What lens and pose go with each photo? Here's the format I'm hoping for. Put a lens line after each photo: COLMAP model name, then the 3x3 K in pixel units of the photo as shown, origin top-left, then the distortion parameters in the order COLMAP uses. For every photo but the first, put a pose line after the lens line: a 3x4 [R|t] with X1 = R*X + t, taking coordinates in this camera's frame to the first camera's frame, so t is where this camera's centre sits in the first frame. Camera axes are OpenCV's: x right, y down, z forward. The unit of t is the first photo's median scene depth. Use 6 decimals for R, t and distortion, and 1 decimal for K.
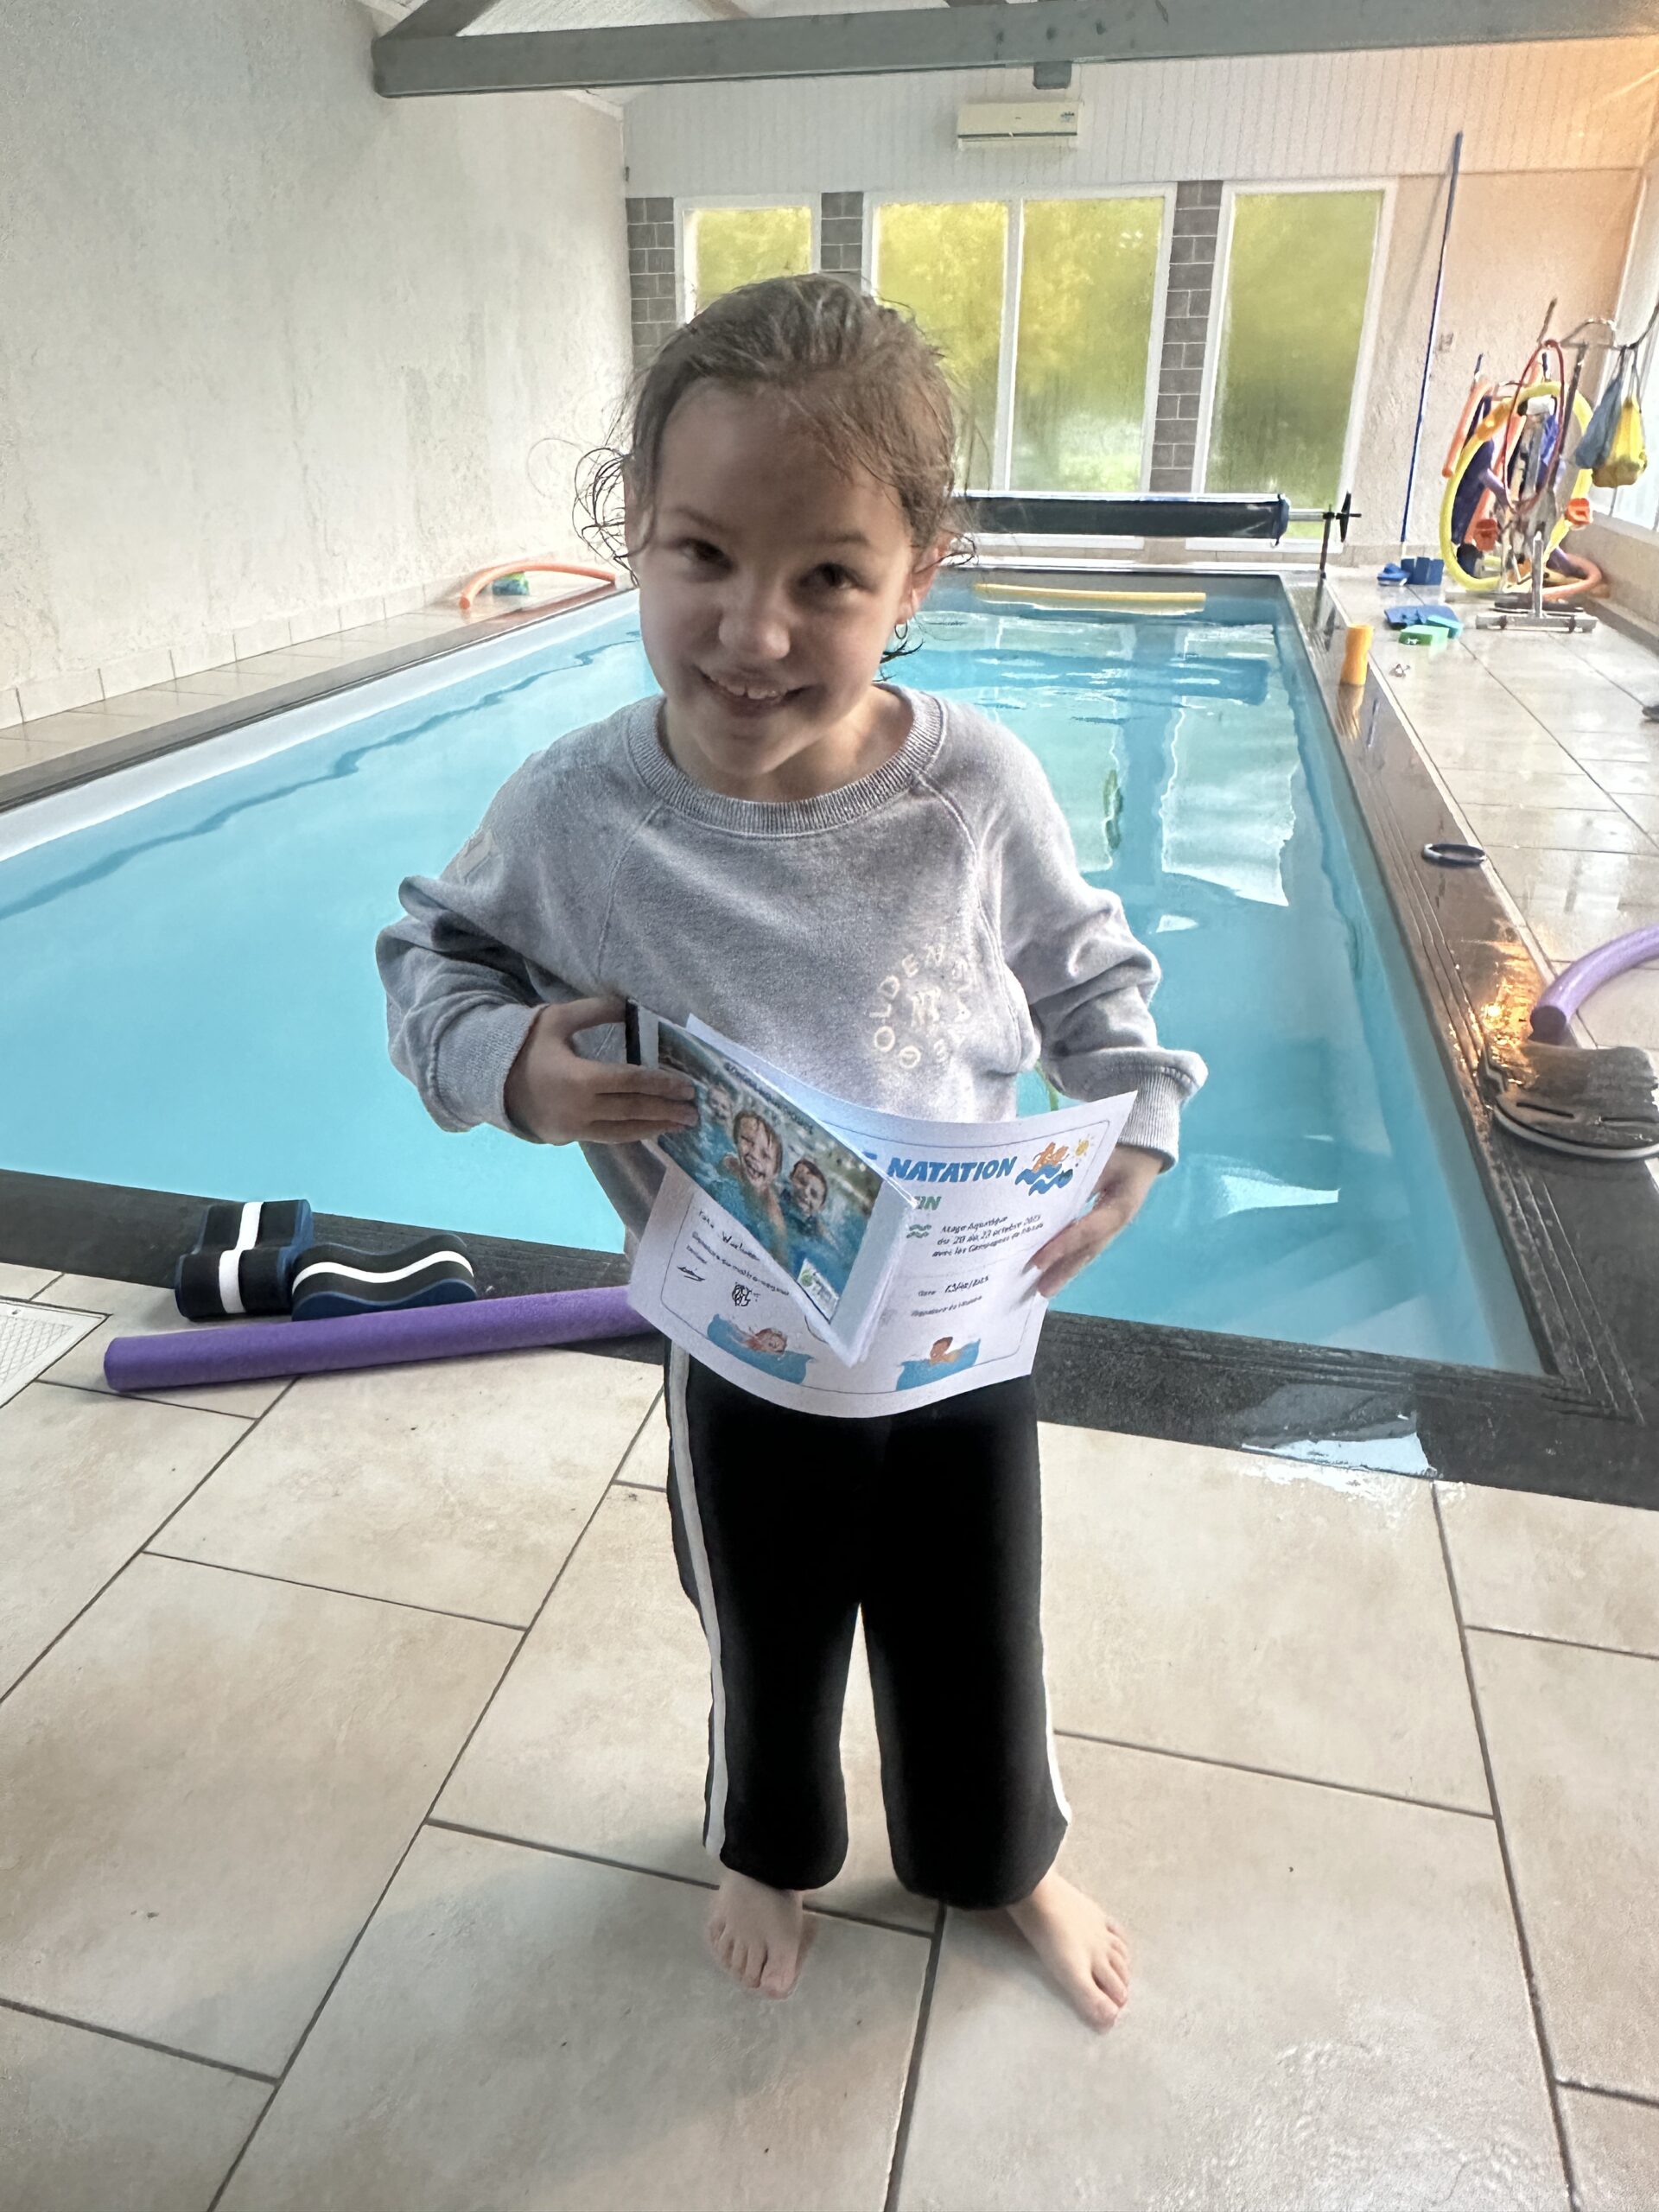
lens RADIAL K [[1479.8, 0, 815.1], [0, 1479.8, 1103.8], [0, 0, 1]] dist [-0.004929, 0.005491]
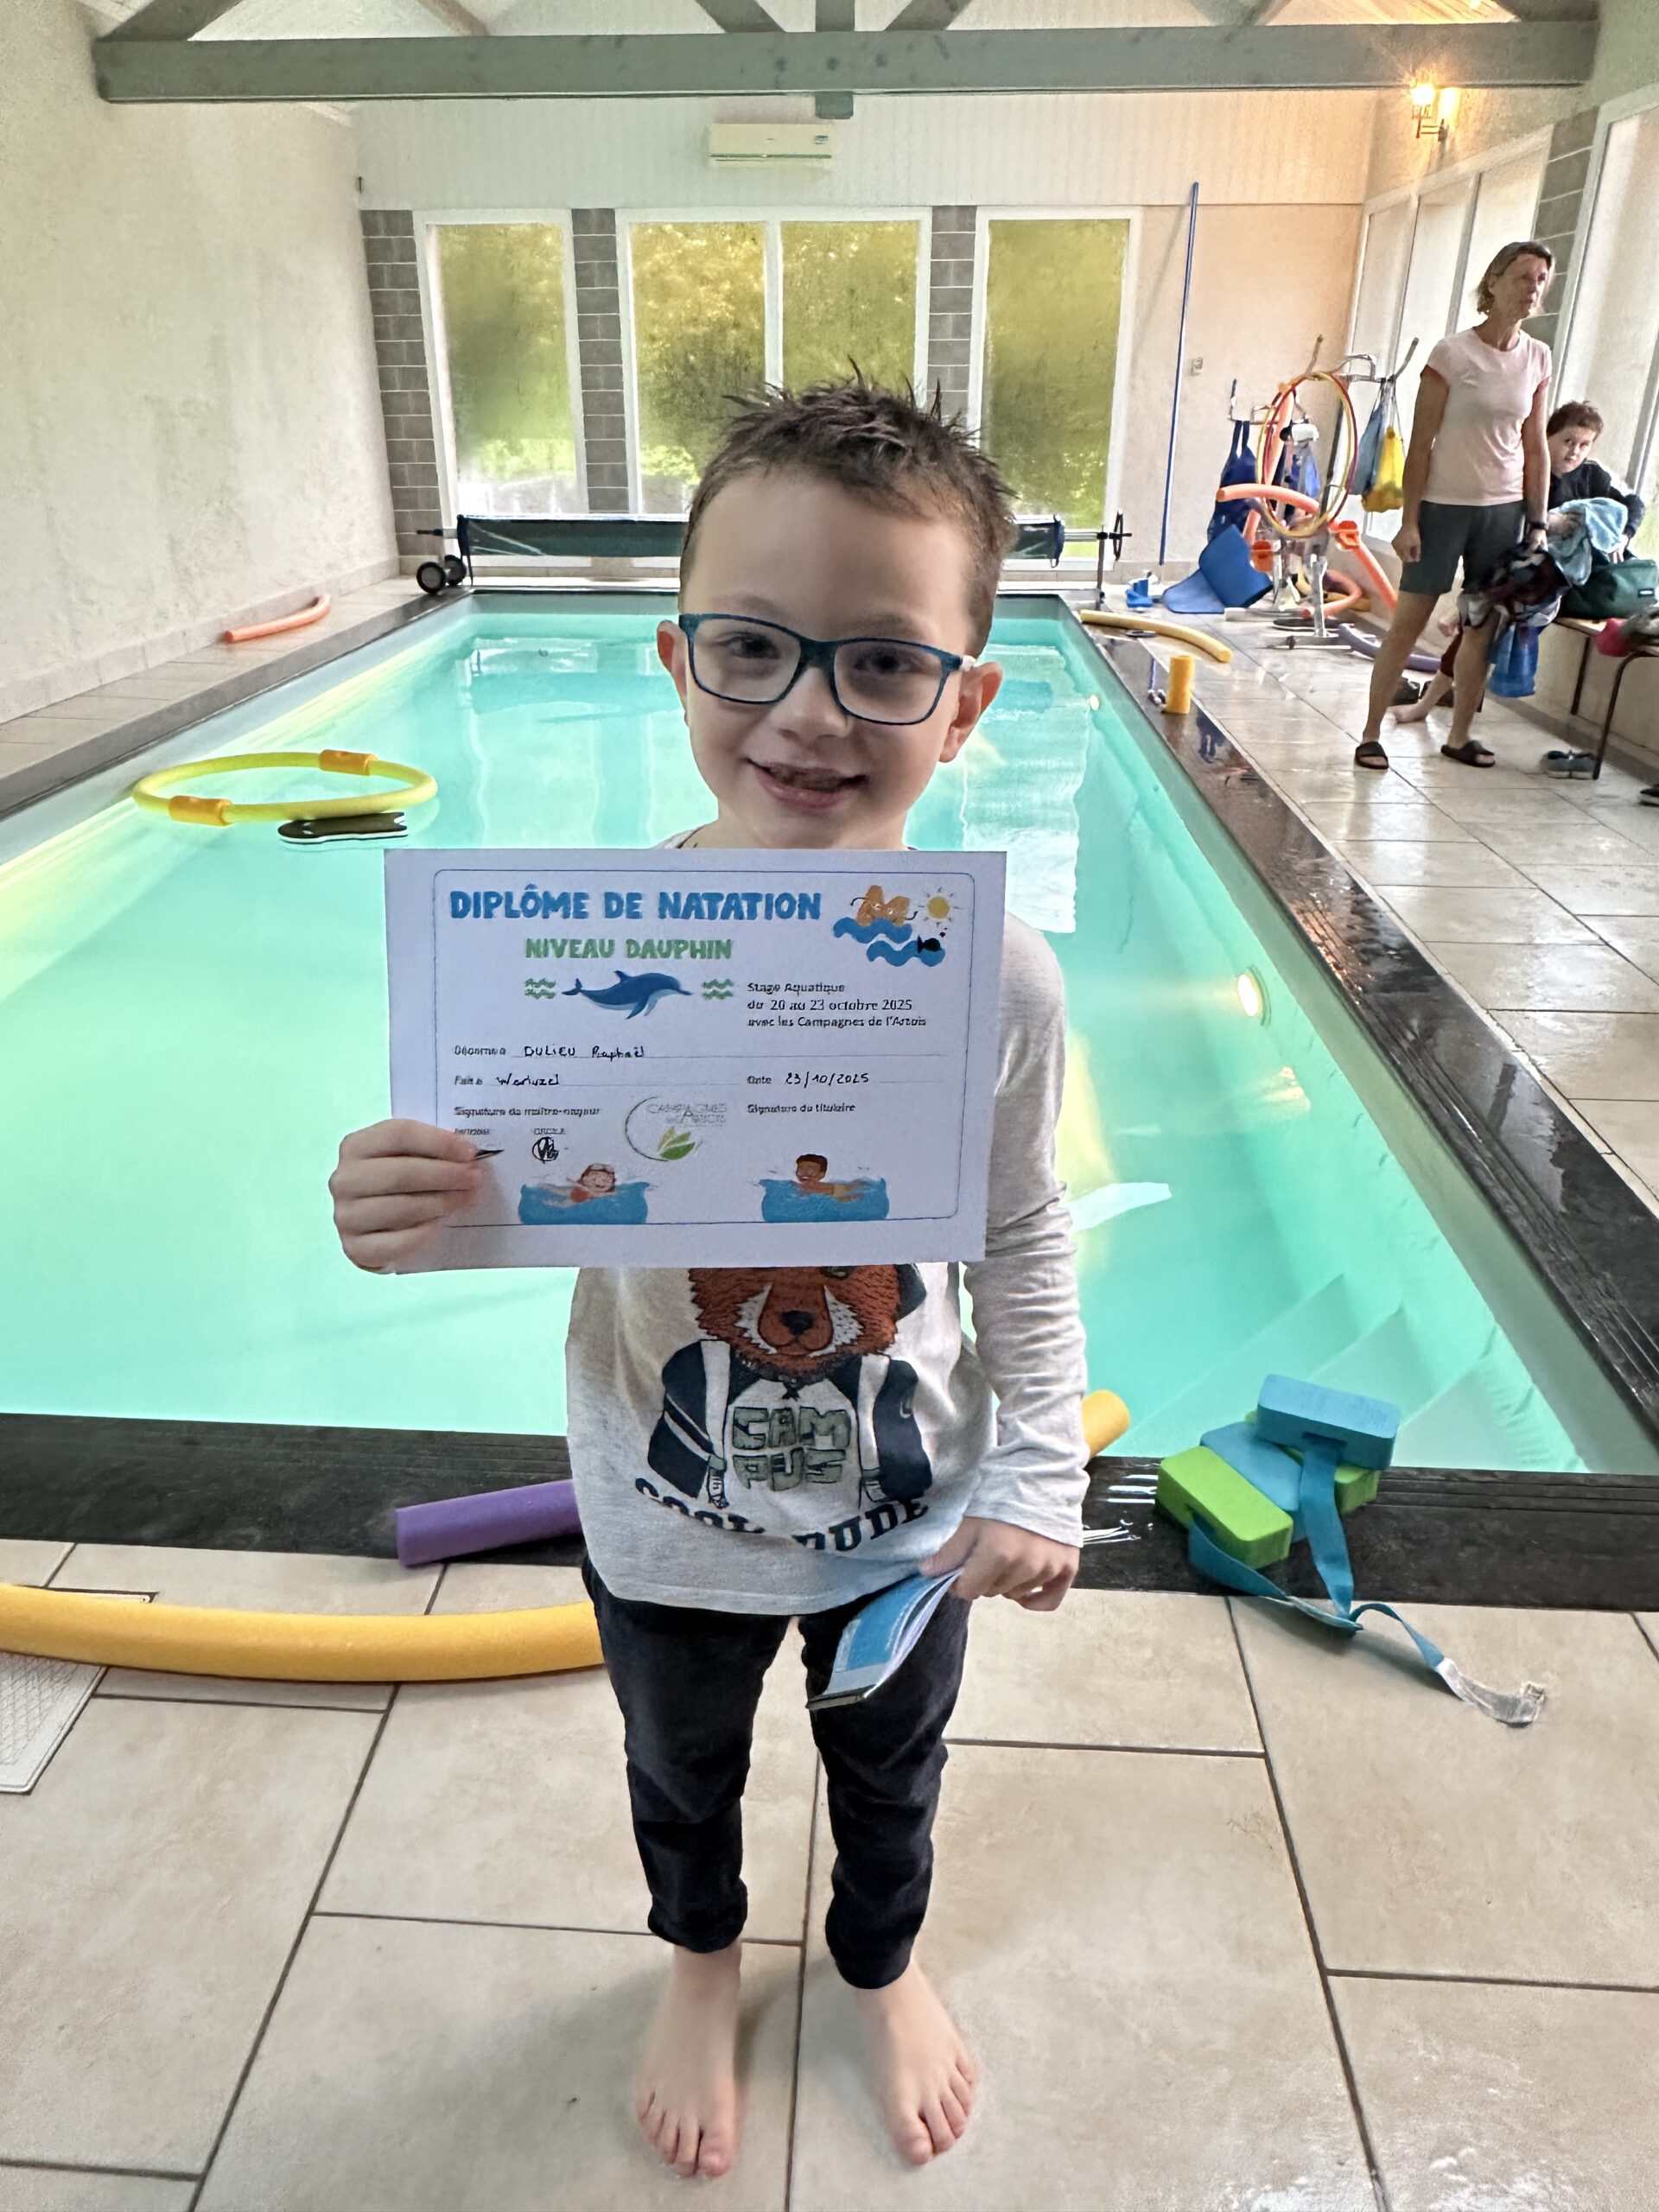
lens RADIAL K [[1501.6, 0, 818.6], [0, 1501.6, 1103.7], [0, 0, 1]] dist [-0.003784, 0.002008]
pose [[0.983303, -0.077878, 0.164466, -0.052958], [0.078919, 0.996881, 0.000207, -0.026427], [-0.163970, 0.012776, 0.986383, 0.018632]]
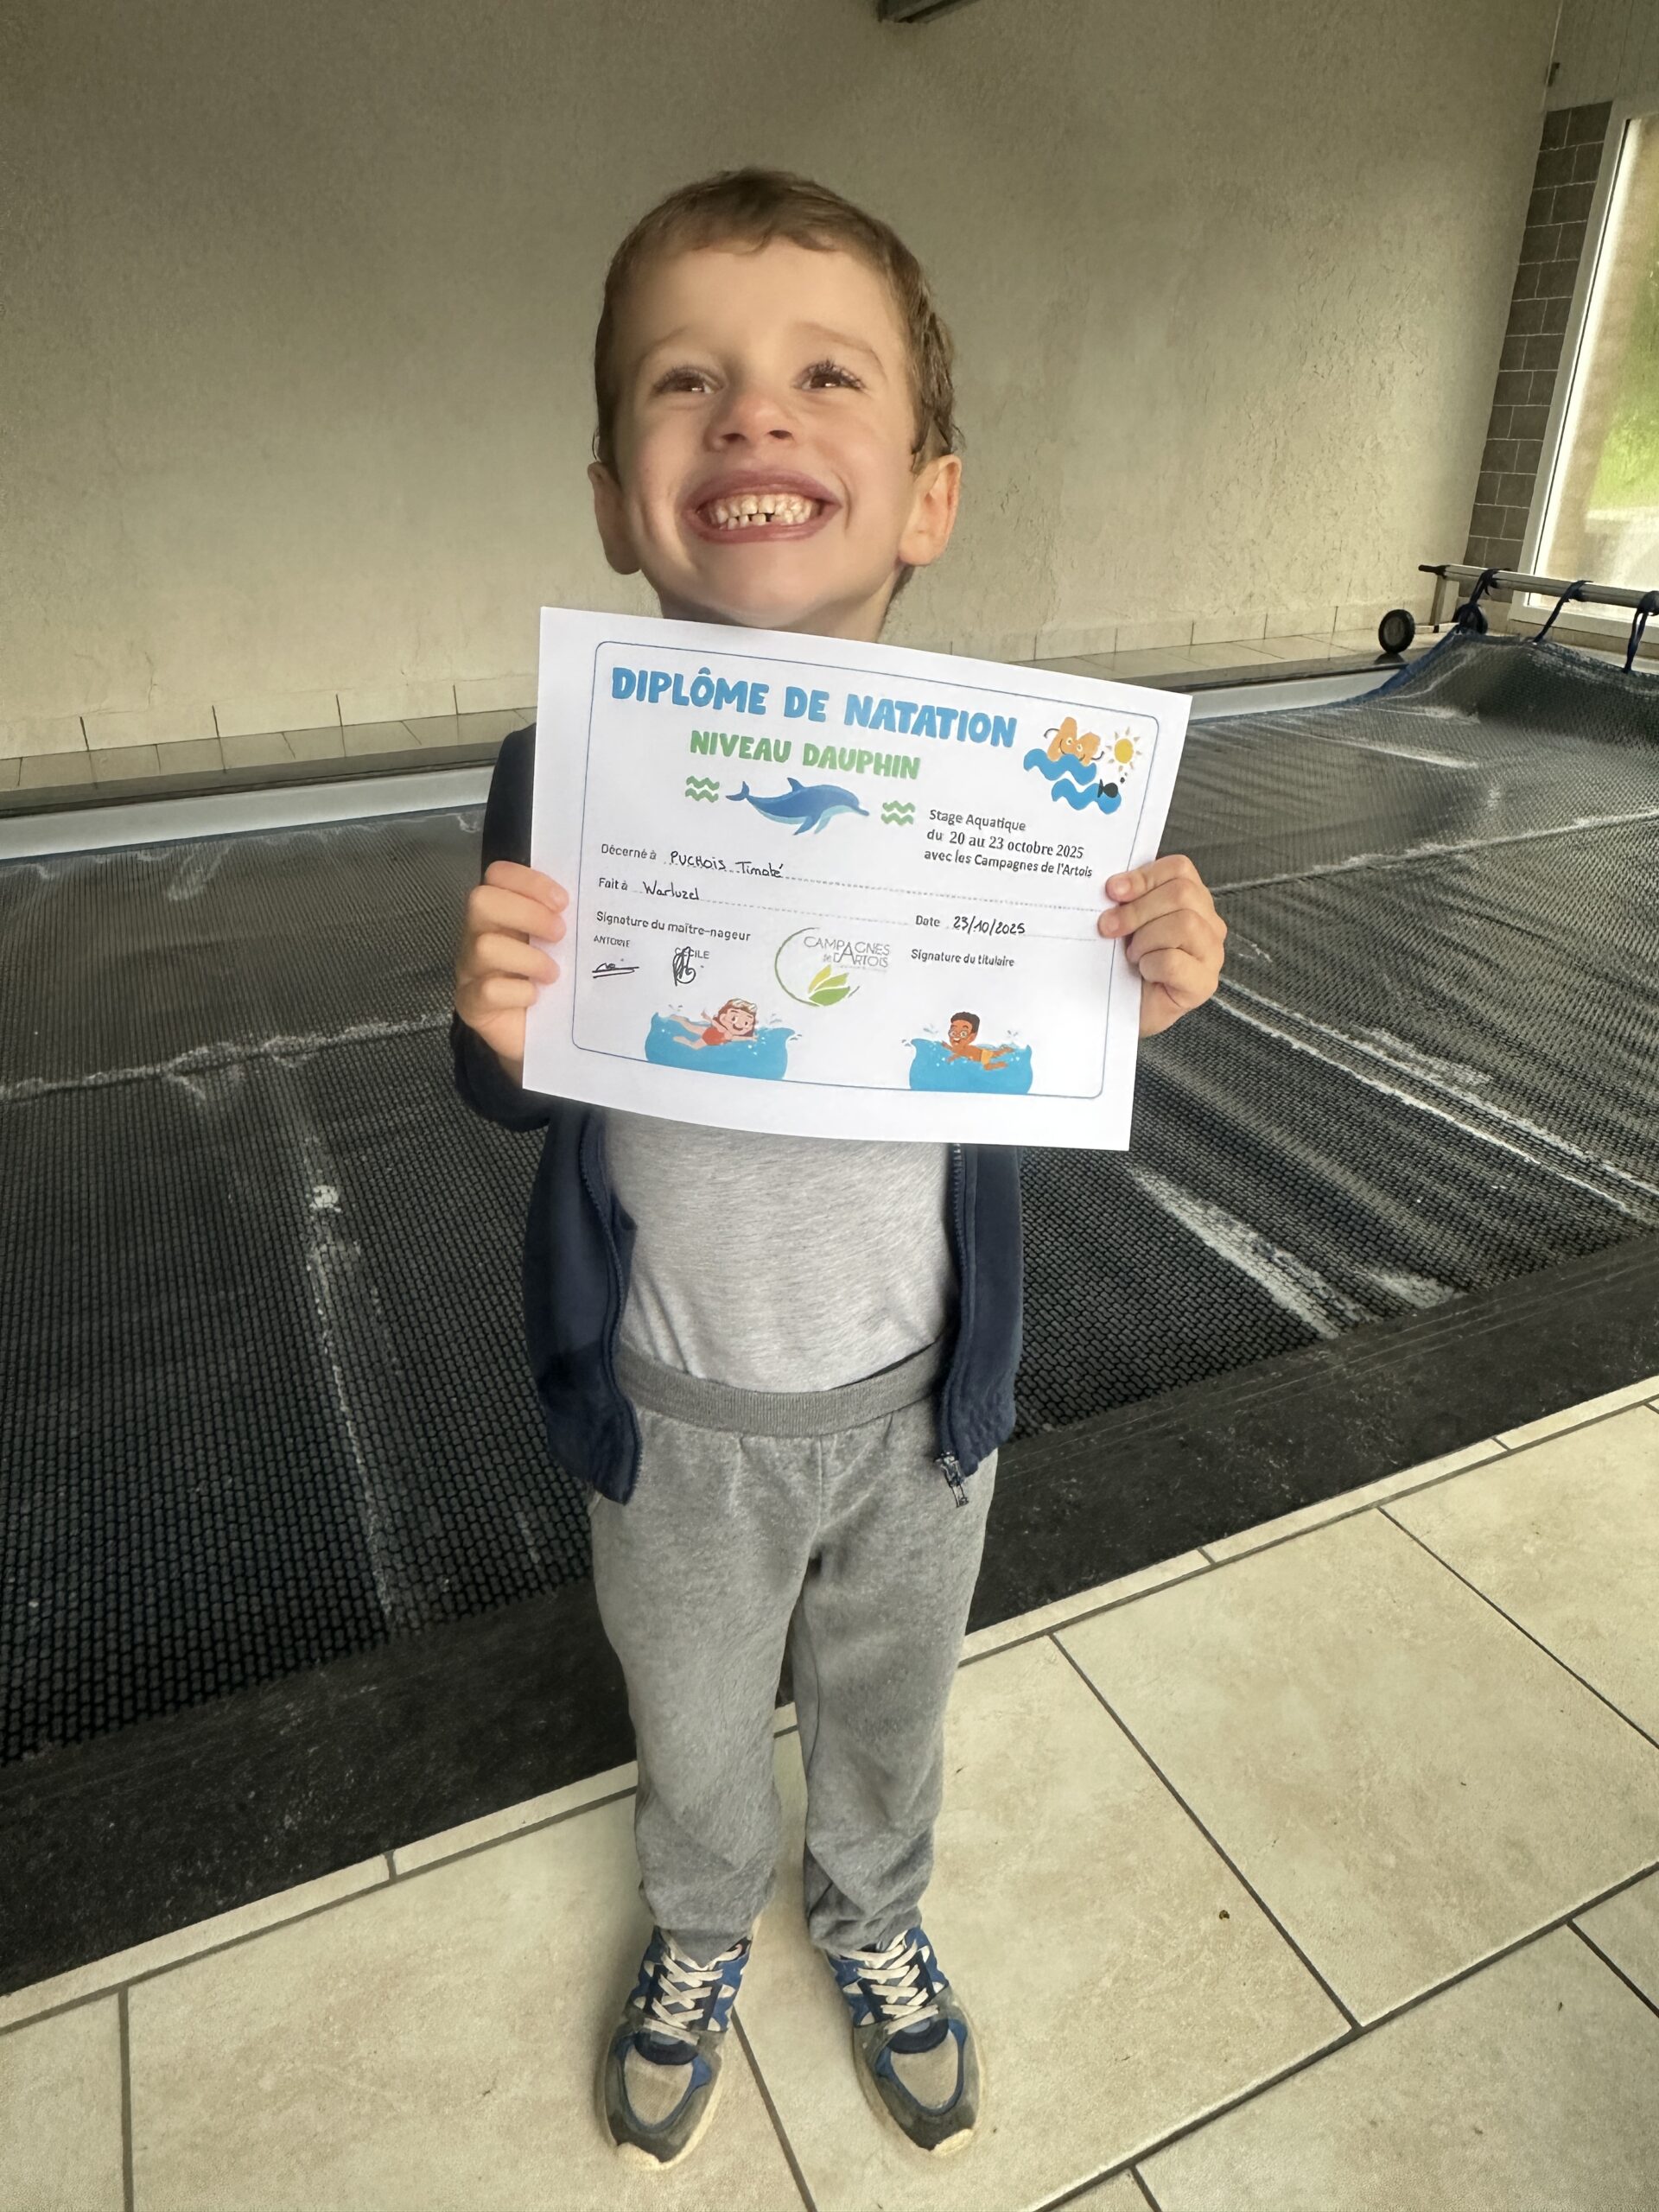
lens RADIAL K [[1448.9, 0, 807.4], [0, 1448.9, 1091.2], [0, 0, 1]] dist [-0.002269, 0.001718]
pose [[0.619657, 0.348408, -0.703304, 0.350402], [-0.339697, 0.926851, 0.159854, -0.245175], [0.707552, 0.139856, 0.692683, 0.470771]]
